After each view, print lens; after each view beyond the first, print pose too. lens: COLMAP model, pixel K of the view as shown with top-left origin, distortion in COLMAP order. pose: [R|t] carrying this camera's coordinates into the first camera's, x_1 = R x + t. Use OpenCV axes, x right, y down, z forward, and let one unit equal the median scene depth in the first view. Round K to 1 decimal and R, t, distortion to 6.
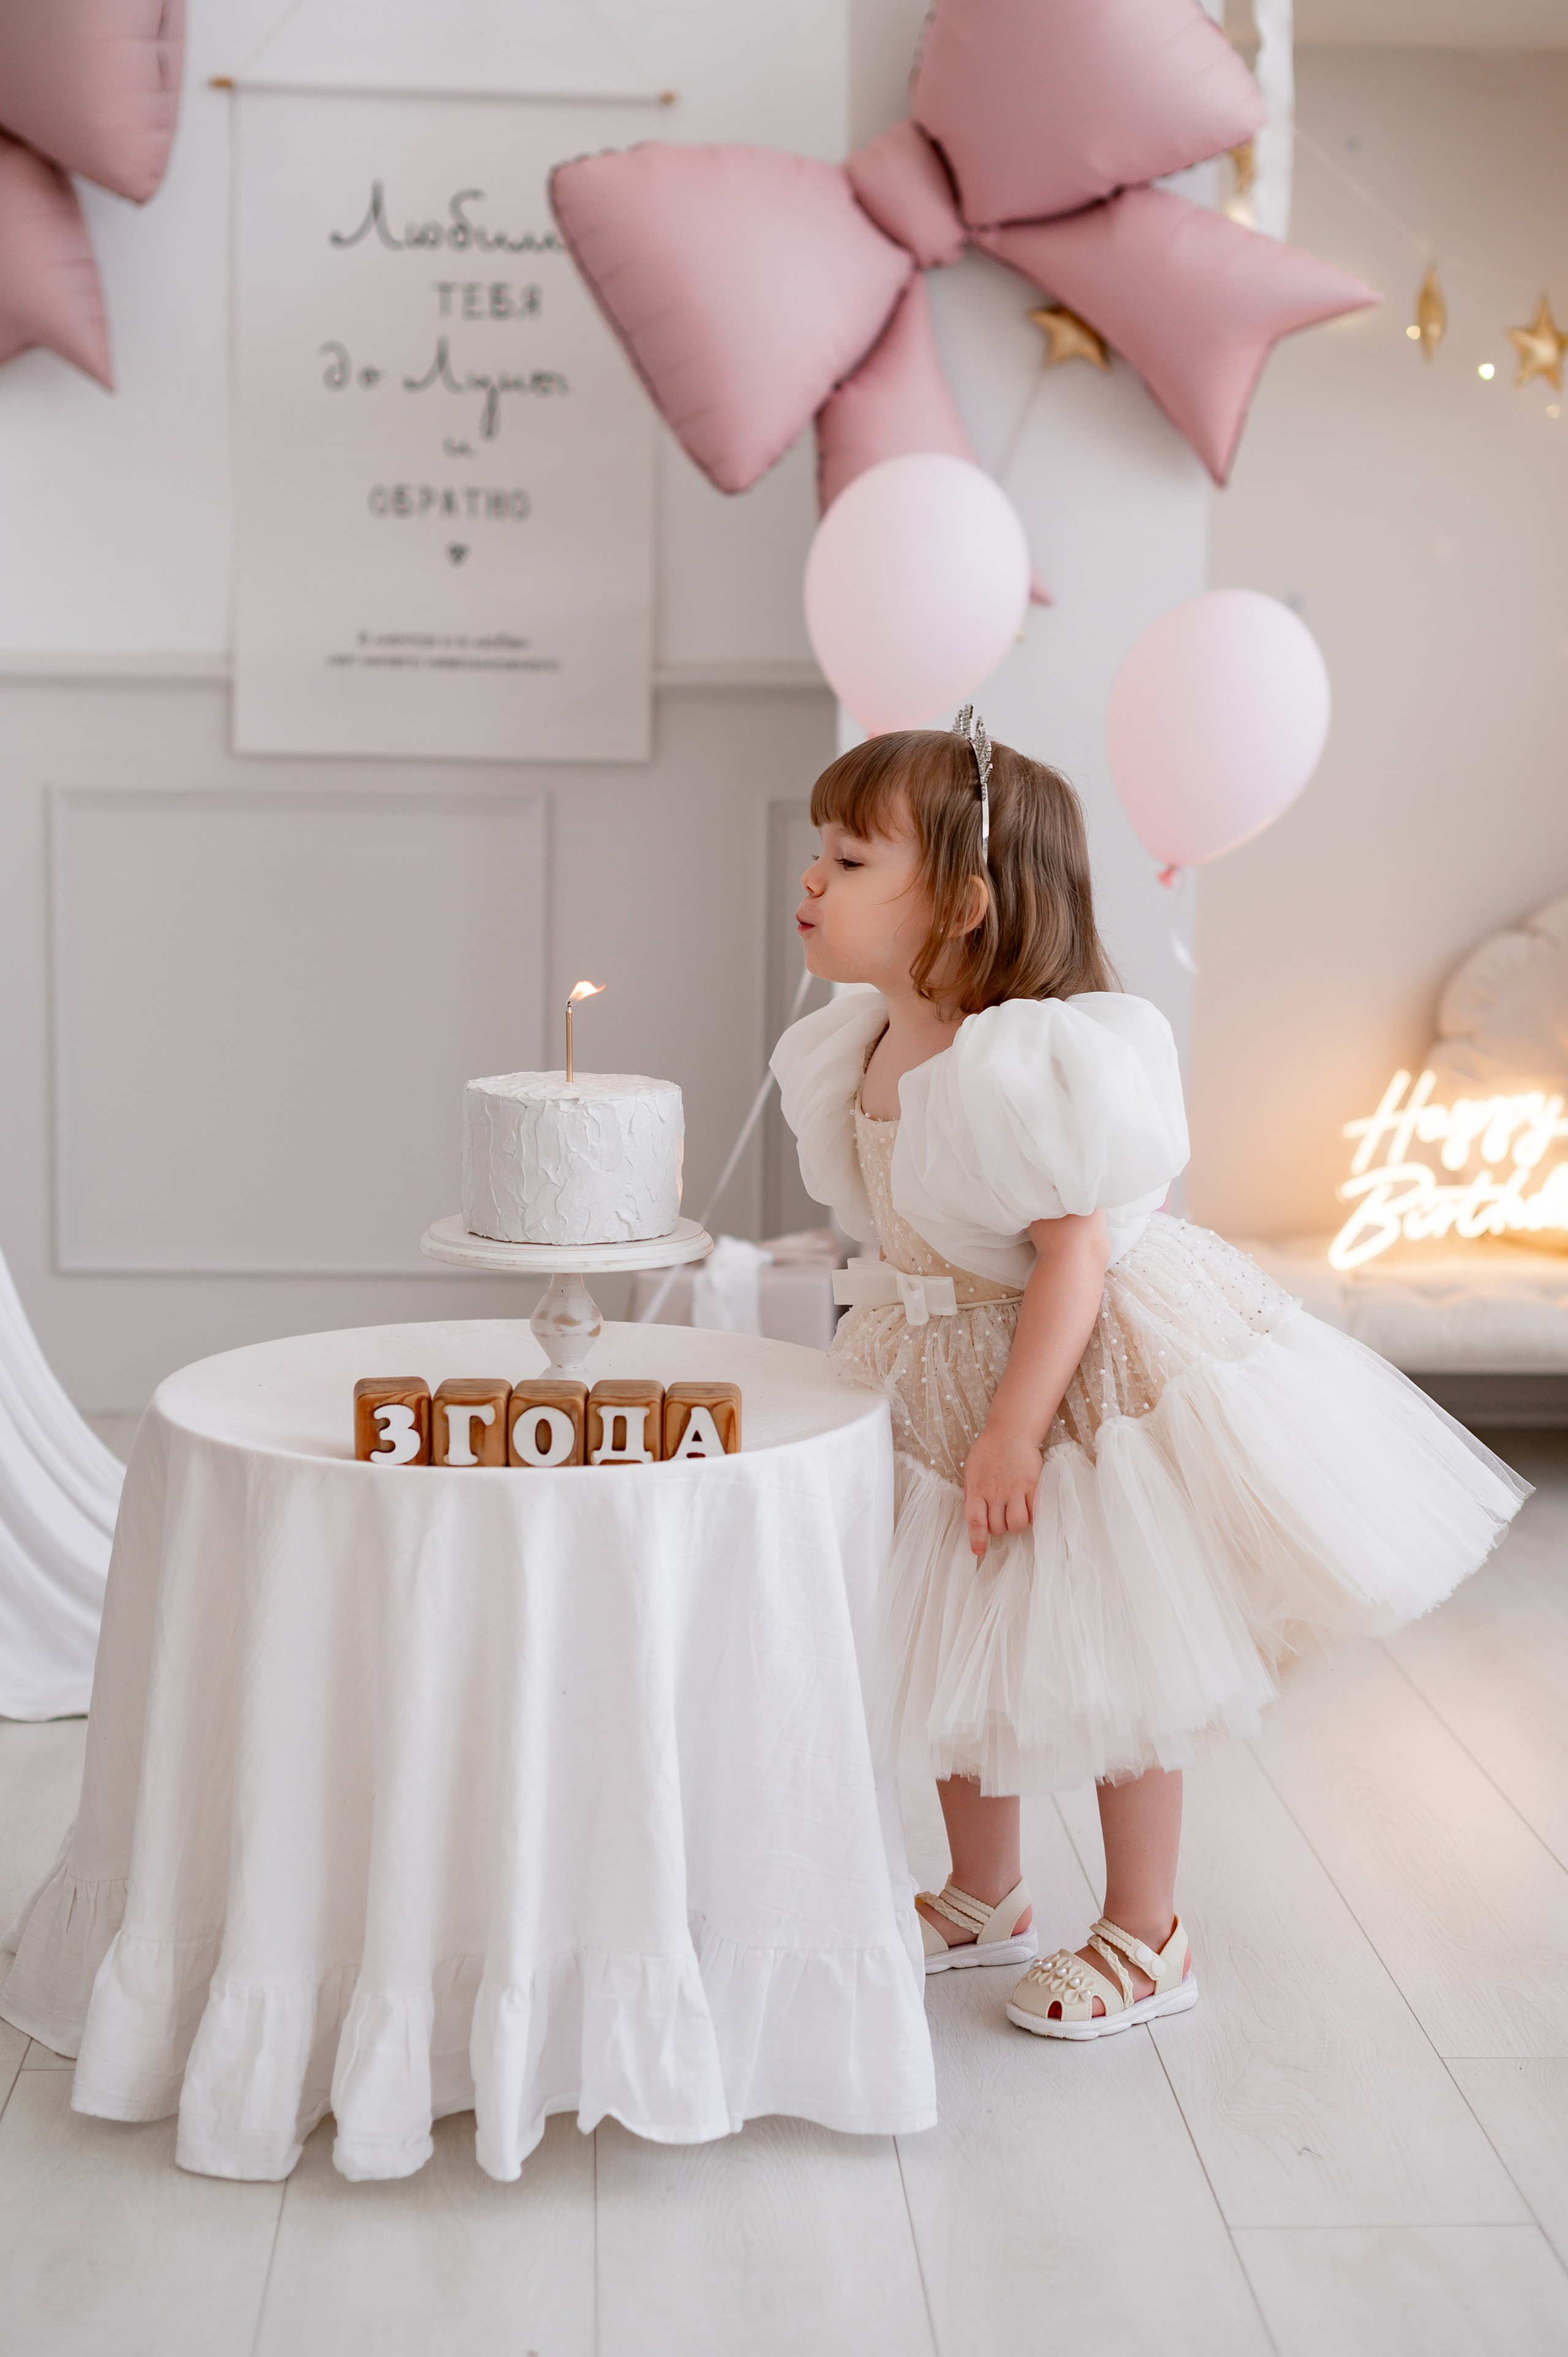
lens RADIAL K [[3451.8, 0, 741.2], [0, 3451.8, 1113.0], [0, 0, 1]] dist [-0.024957, 0.000000]
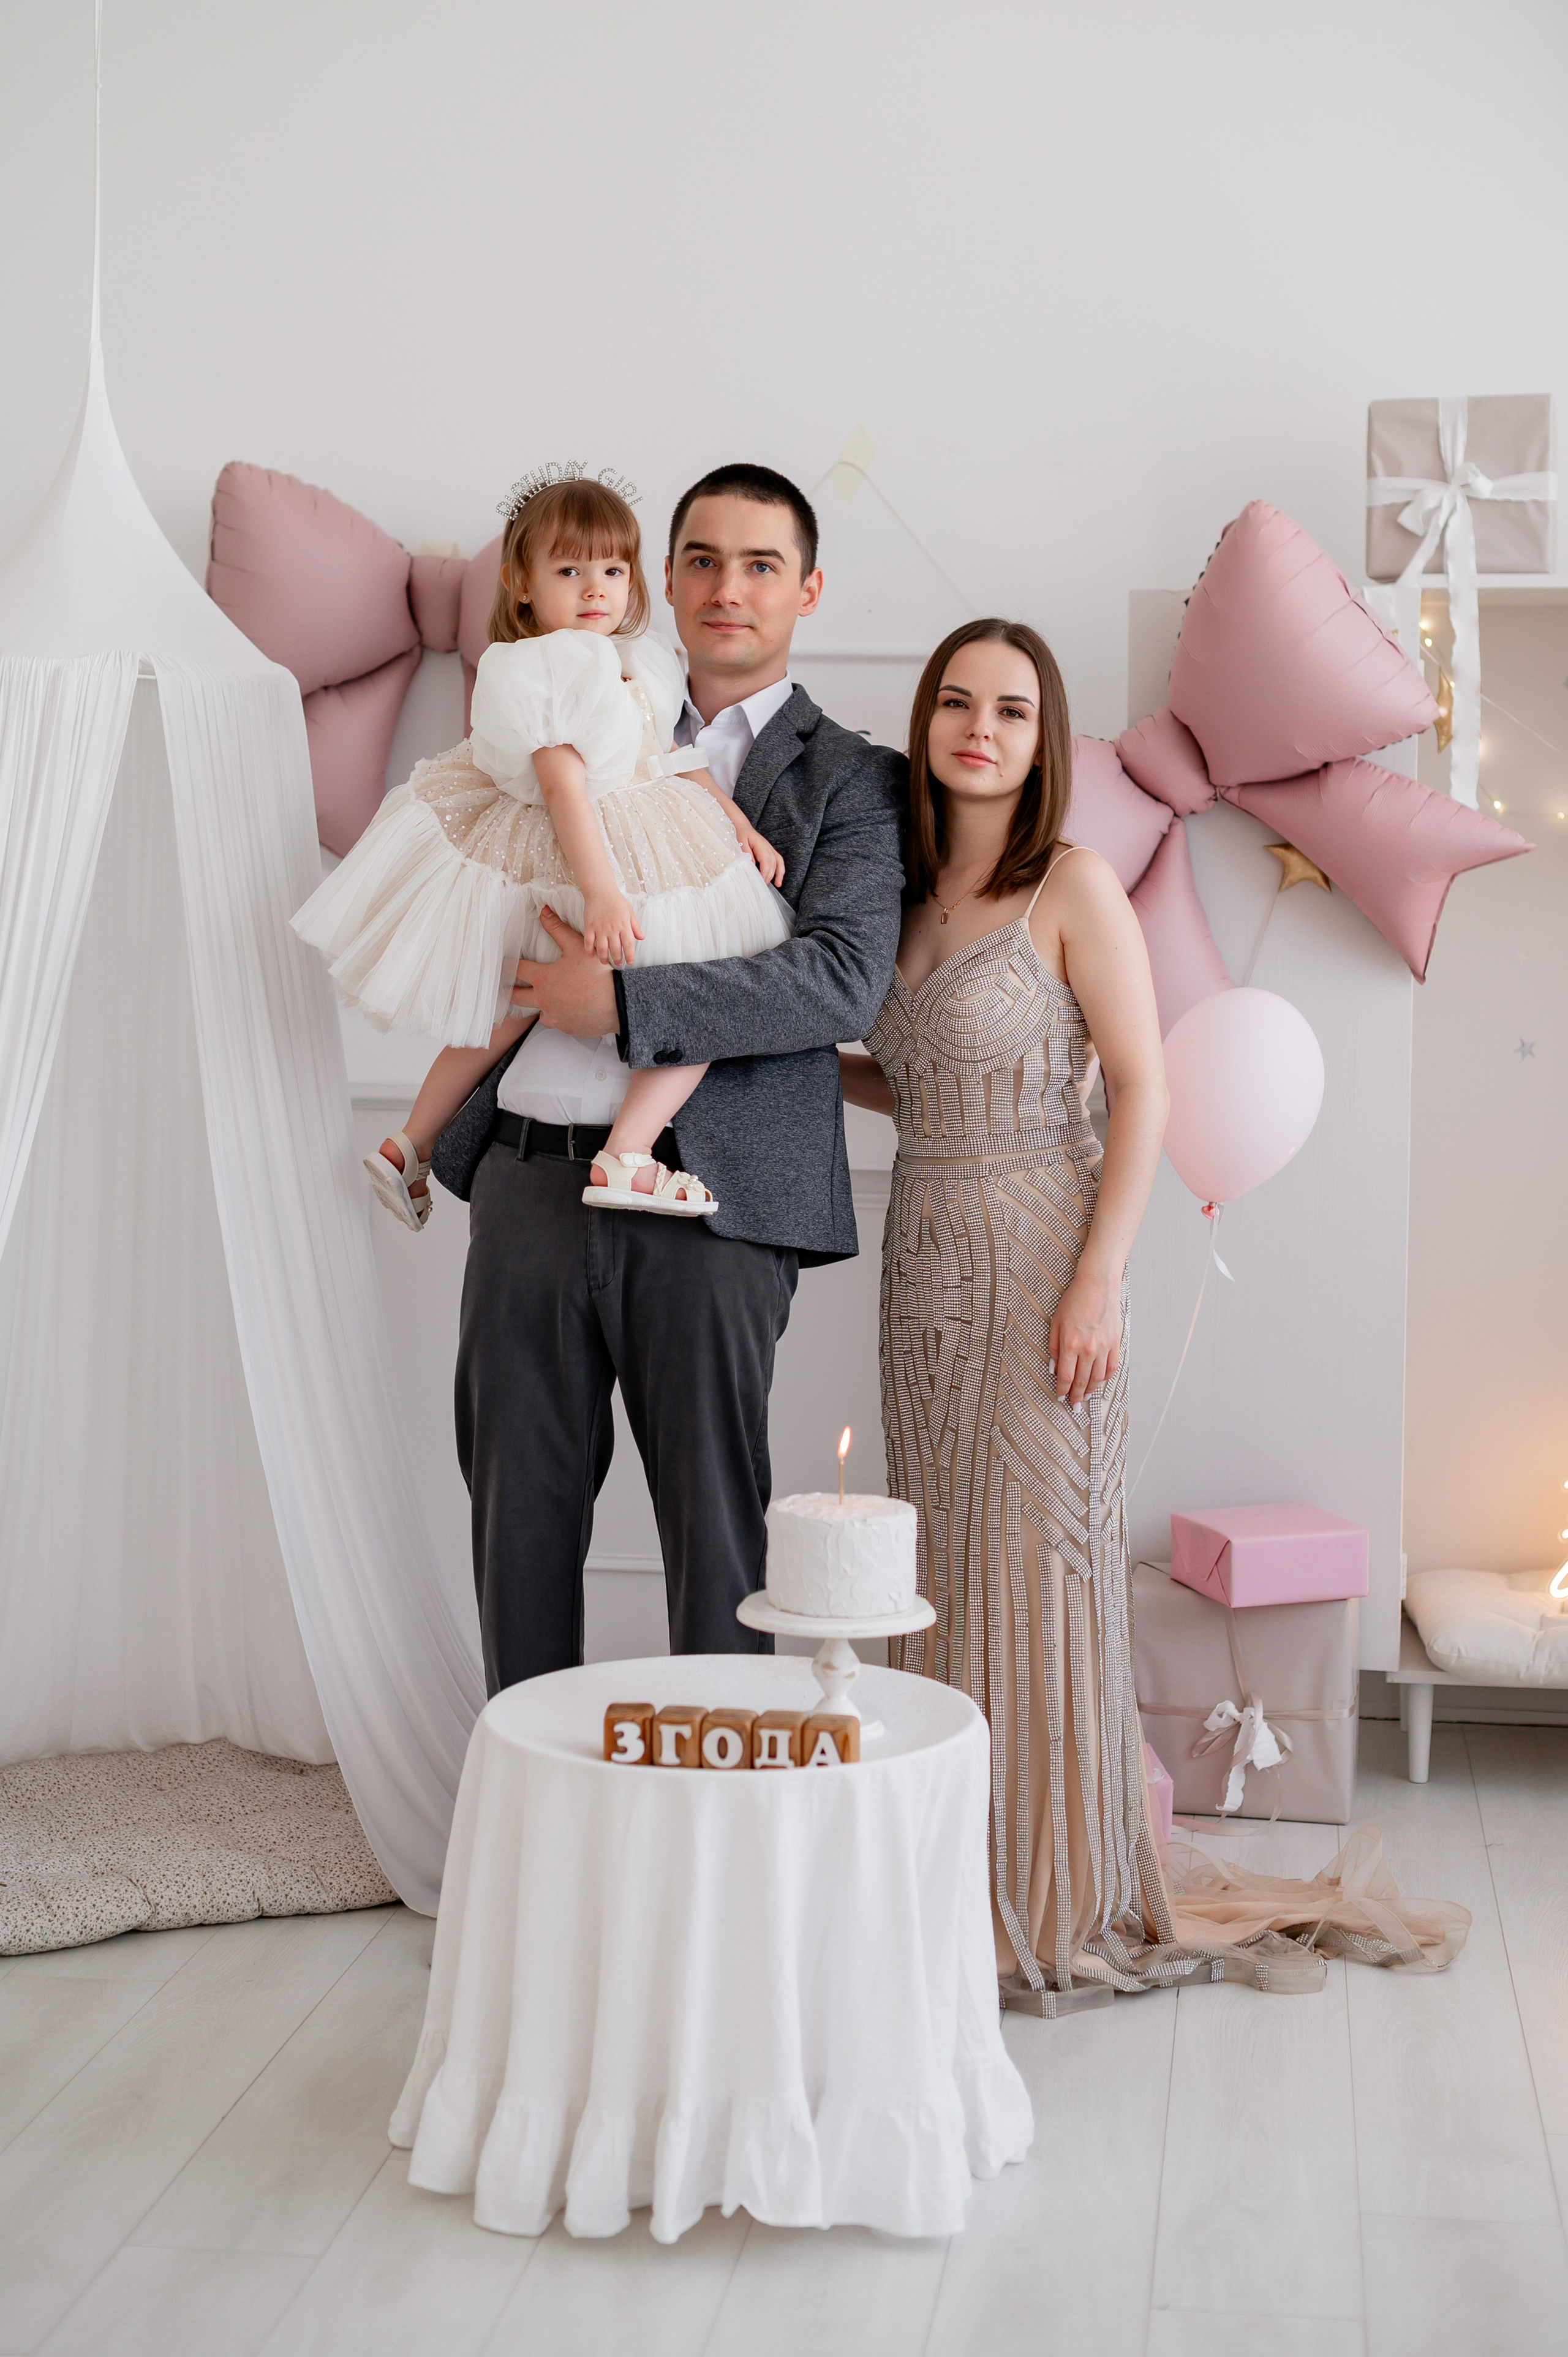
lens RADIAL K [[3451.8, 0, 793.9], [0, 3451.8, 1119.1], [0, 0, 1]] dist [-0.024957, 0.000000]
pose [[0.983594, 0.010432, -0.180096, 0.147646], [-0.020720, 0.998252, -0.055342, -0.059381], [0.179204, 0.058166, 0.982091, -0.296809]]
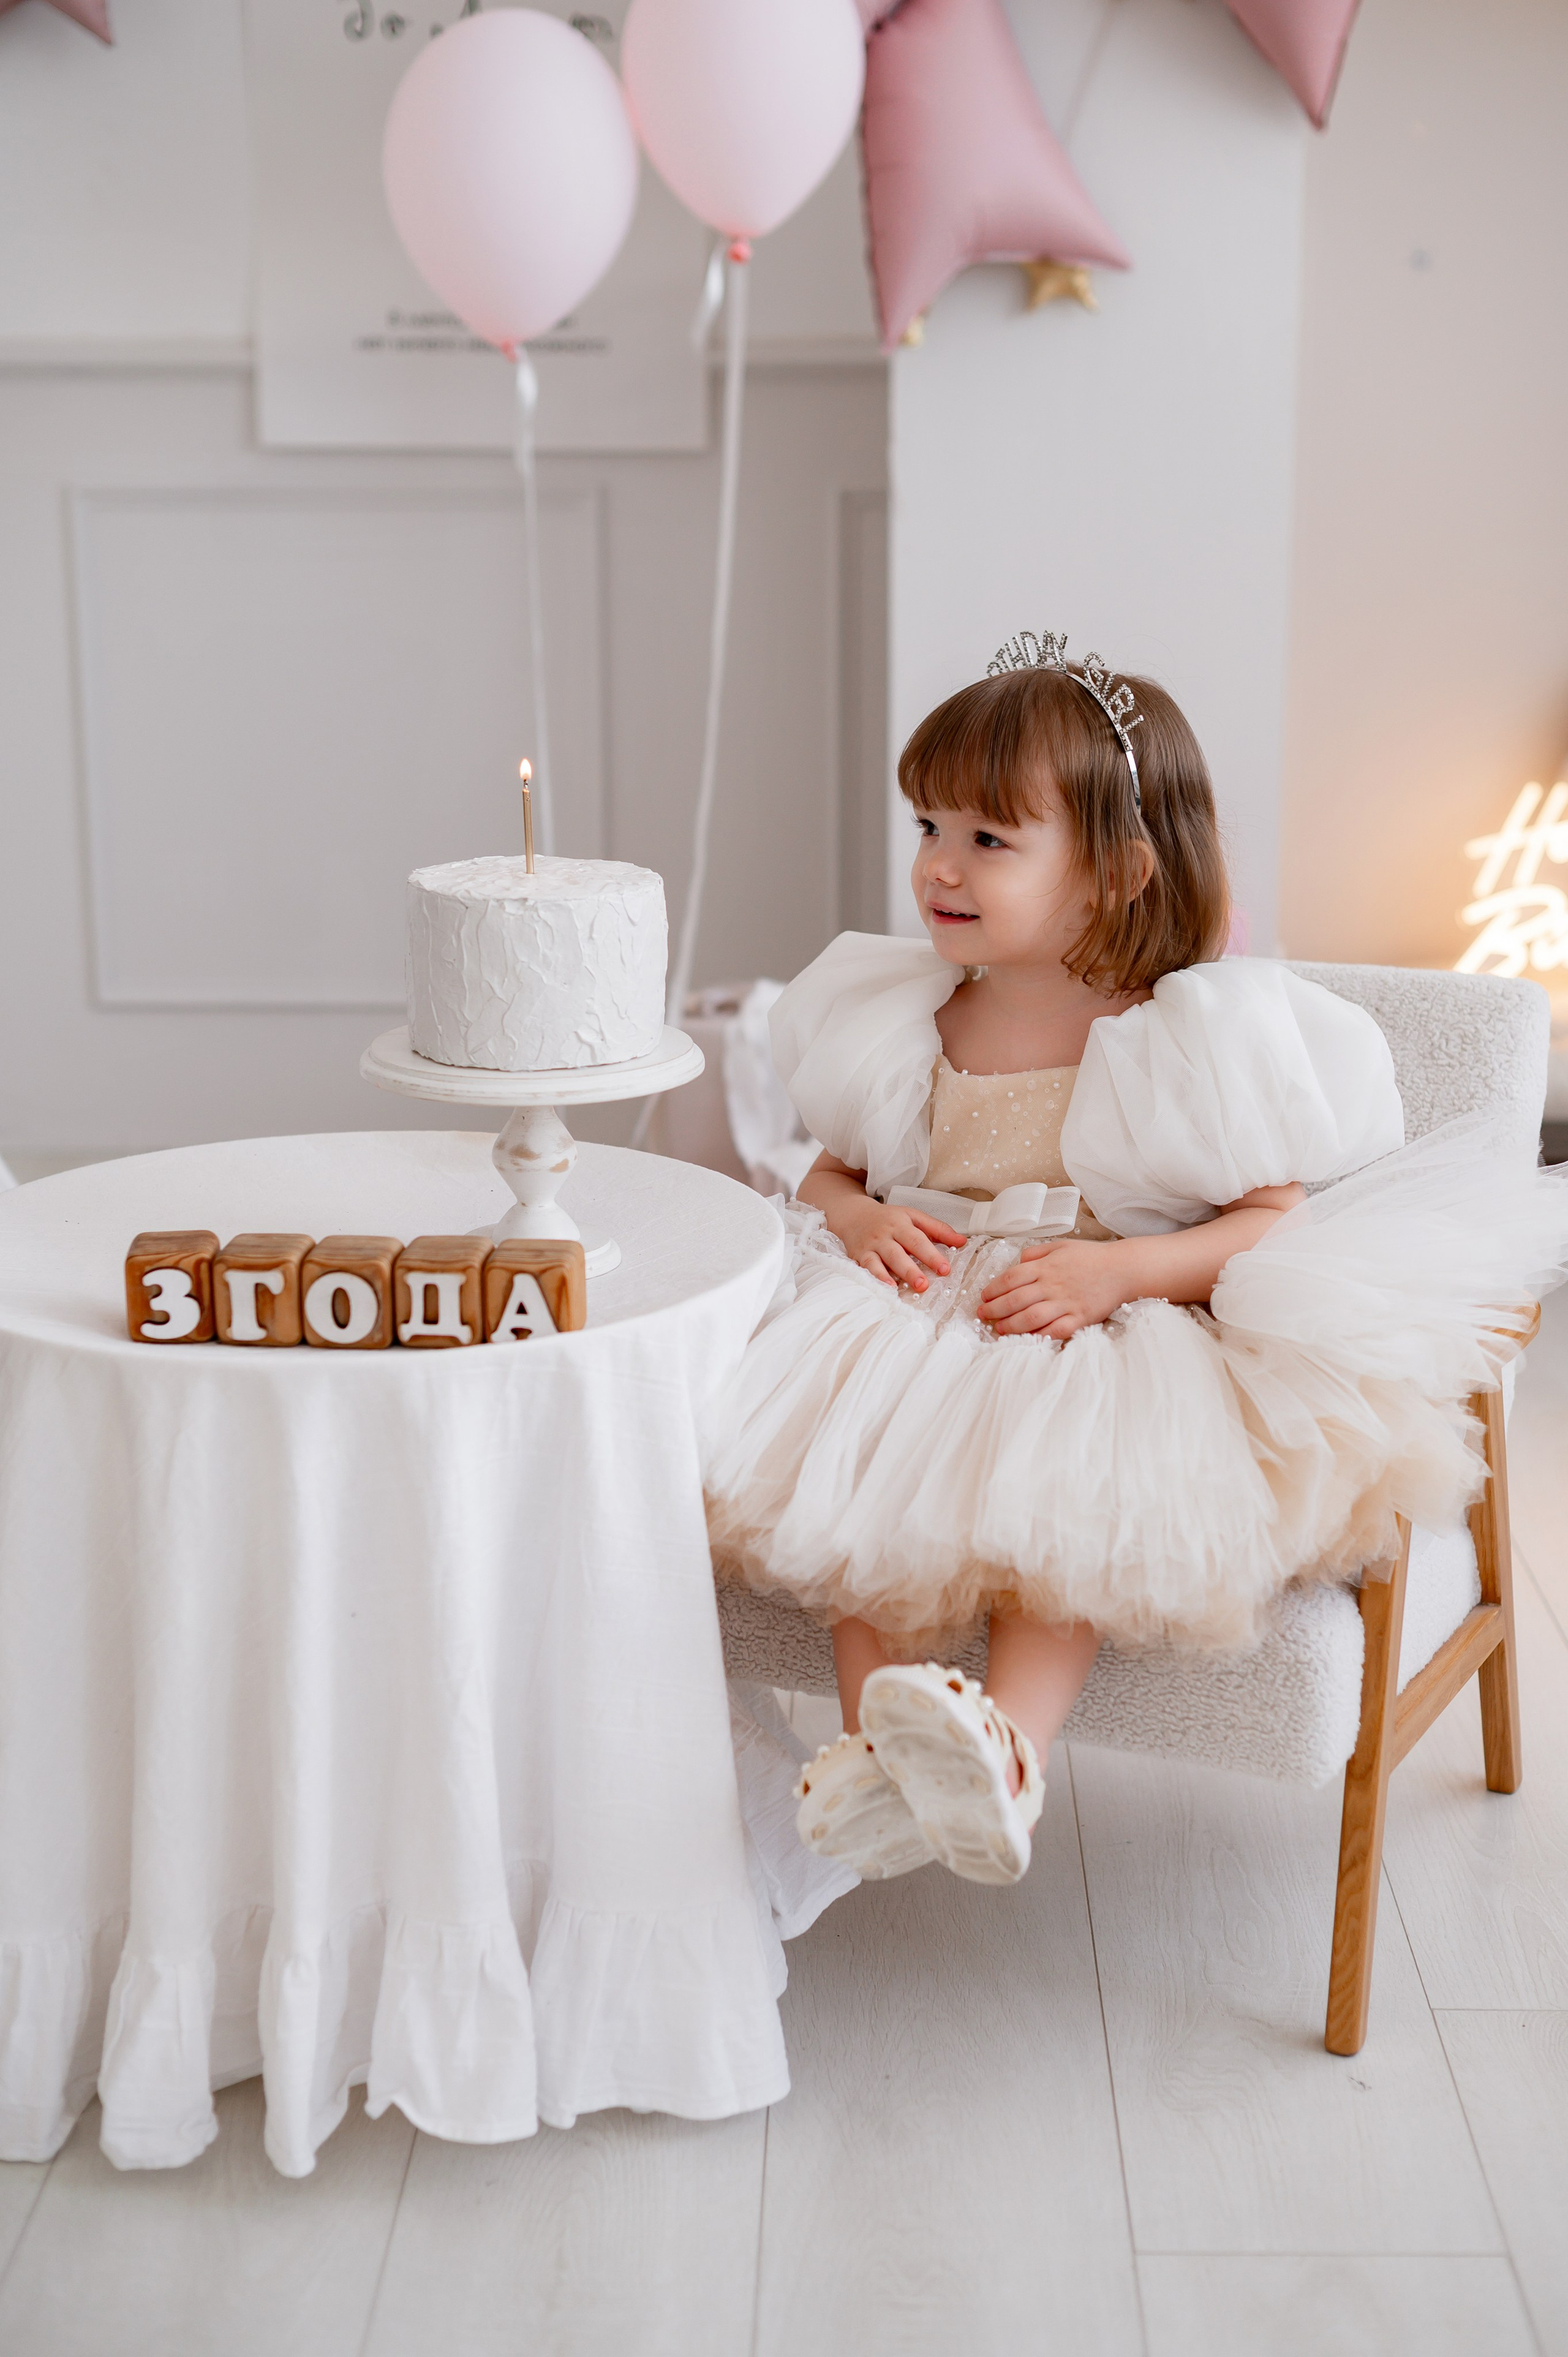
lens RADIAL K [[3253.7, 0, 788.0], [0, 3253.7, 1178.8], [0, 0, 1]] dist [-0.020262, 0.000000]
pose [[0.997487, 0.002443, -0.070802, 0.065804], [0.006617, 0.991823, 0.127452, -0.023081], [0.070535, -0.127600, 0.989314, 0.140418]]
